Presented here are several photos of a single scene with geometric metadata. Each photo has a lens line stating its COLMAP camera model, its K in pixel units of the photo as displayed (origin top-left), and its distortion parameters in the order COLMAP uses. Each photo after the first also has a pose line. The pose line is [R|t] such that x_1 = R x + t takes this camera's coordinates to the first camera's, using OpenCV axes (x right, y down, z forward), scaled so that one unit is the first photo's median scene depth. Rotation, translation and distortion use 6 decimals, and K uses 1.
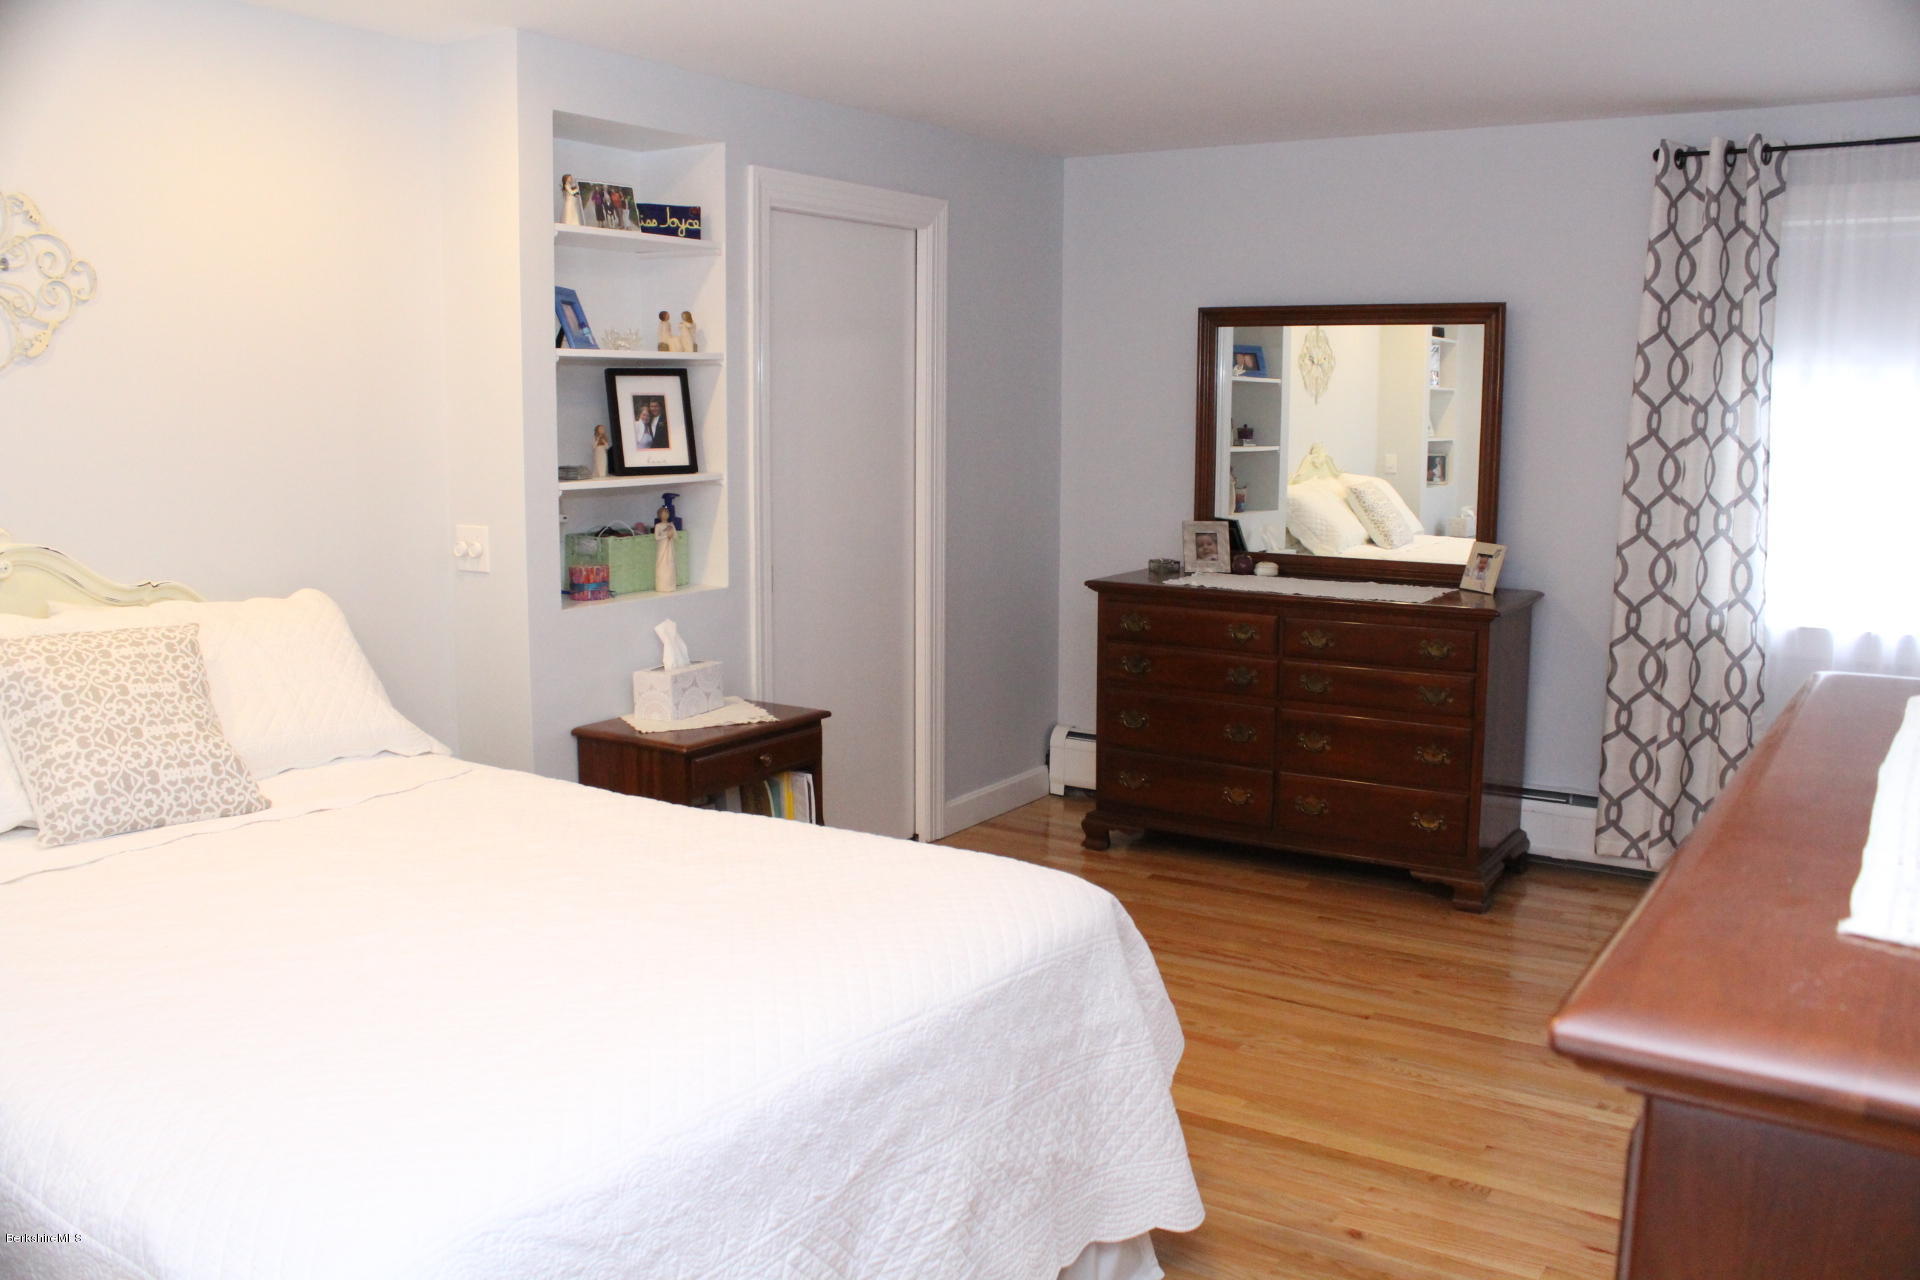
lens RADIAL K [[1605.4, 0, 967.7], [0, 1605.4, 636.3], [0, 0, 1]] dist [-0.152510, 0.138924]
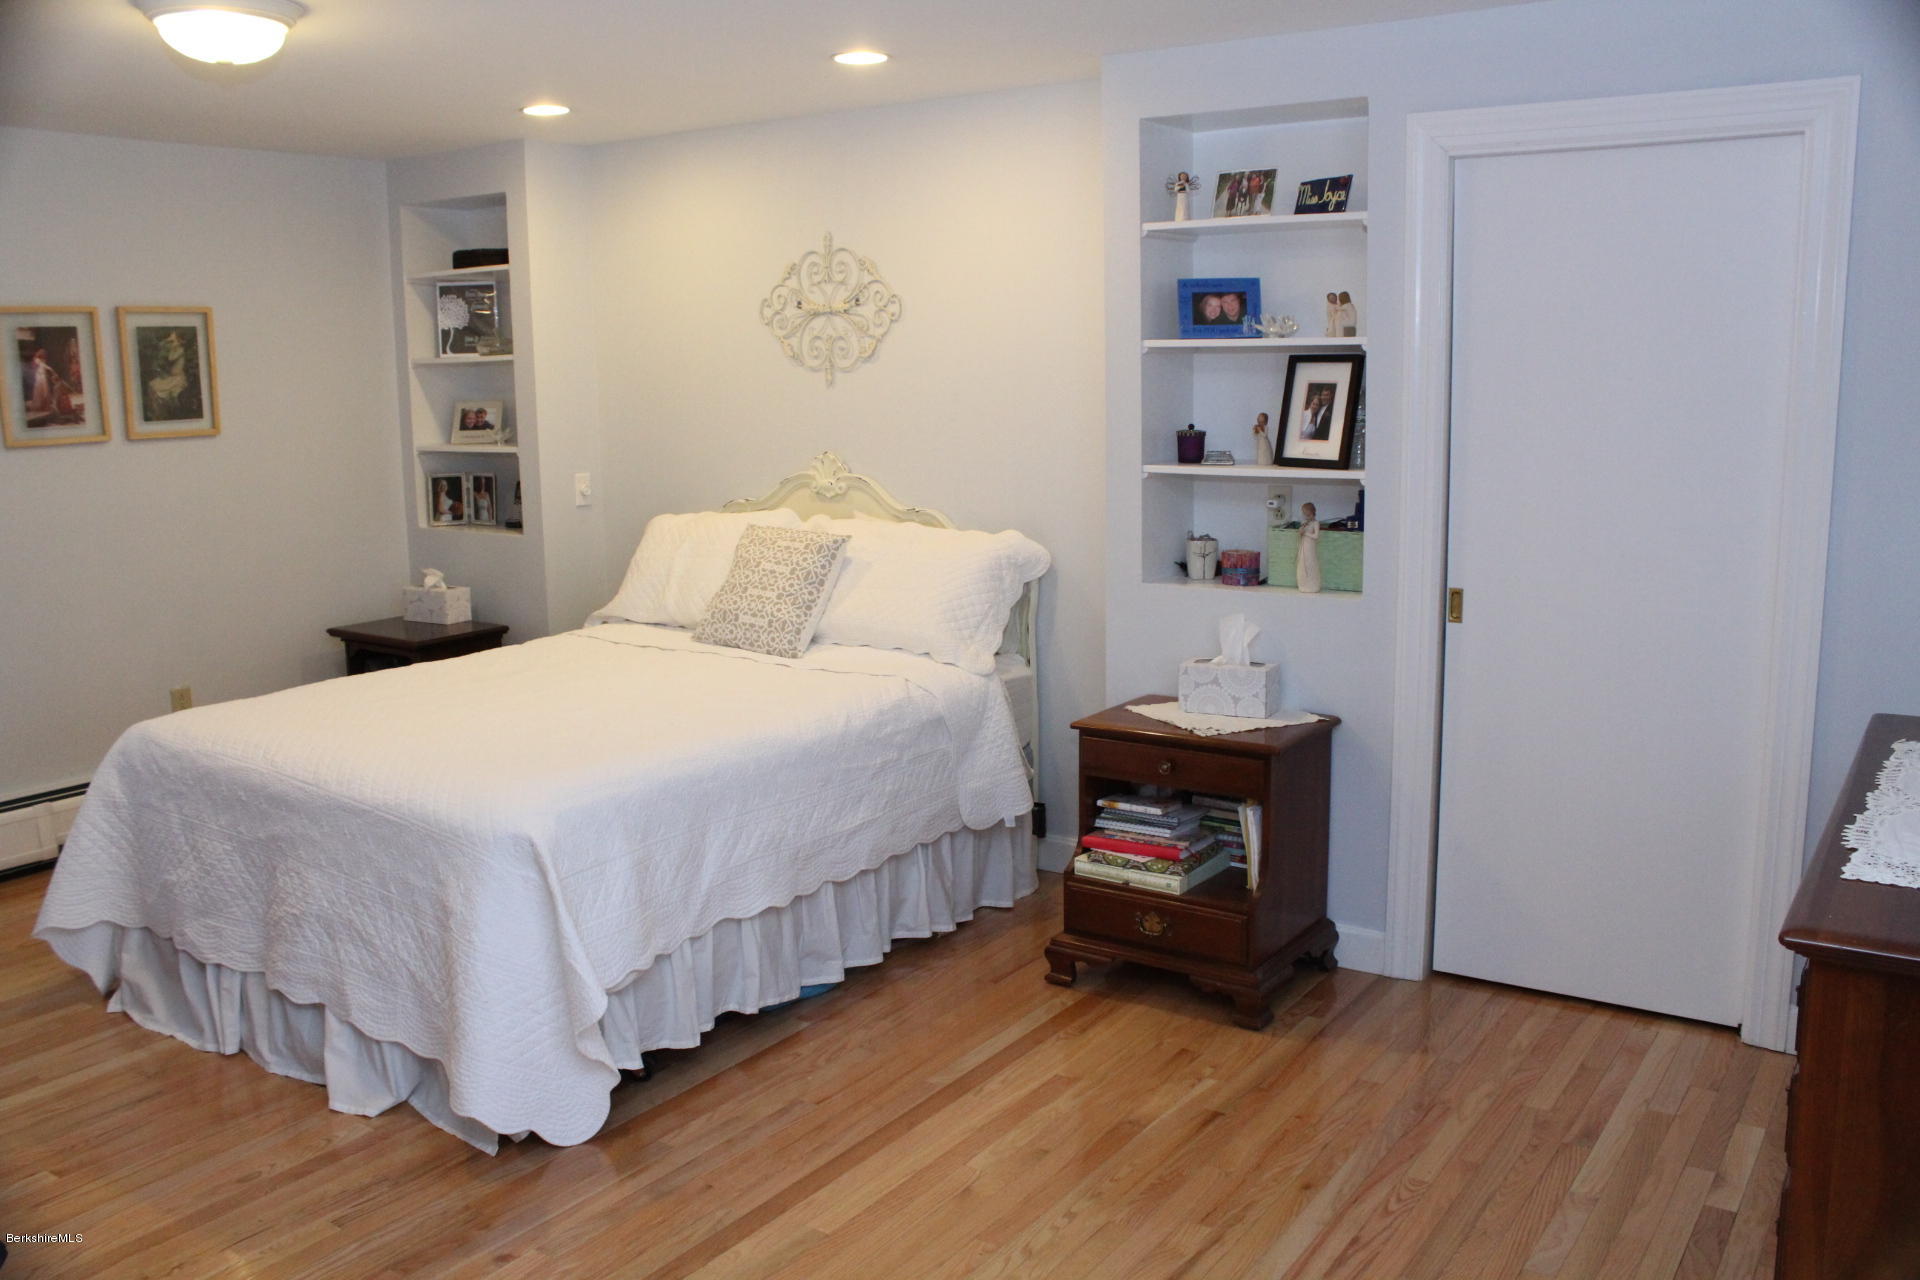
lens RADIAL K [[1605.4, 0, 967.7], [0, 1605.4, 636.3], [0, 0, 1]] dist [-0.152510, 0.138924]
pose [[-0.024922, 0.172380, -0.984715, 0.766063], [-0.125994, 0.976625, 0.174153, -0.144597], [0.991718, 0.128408, -0.002621, 0.825449]]
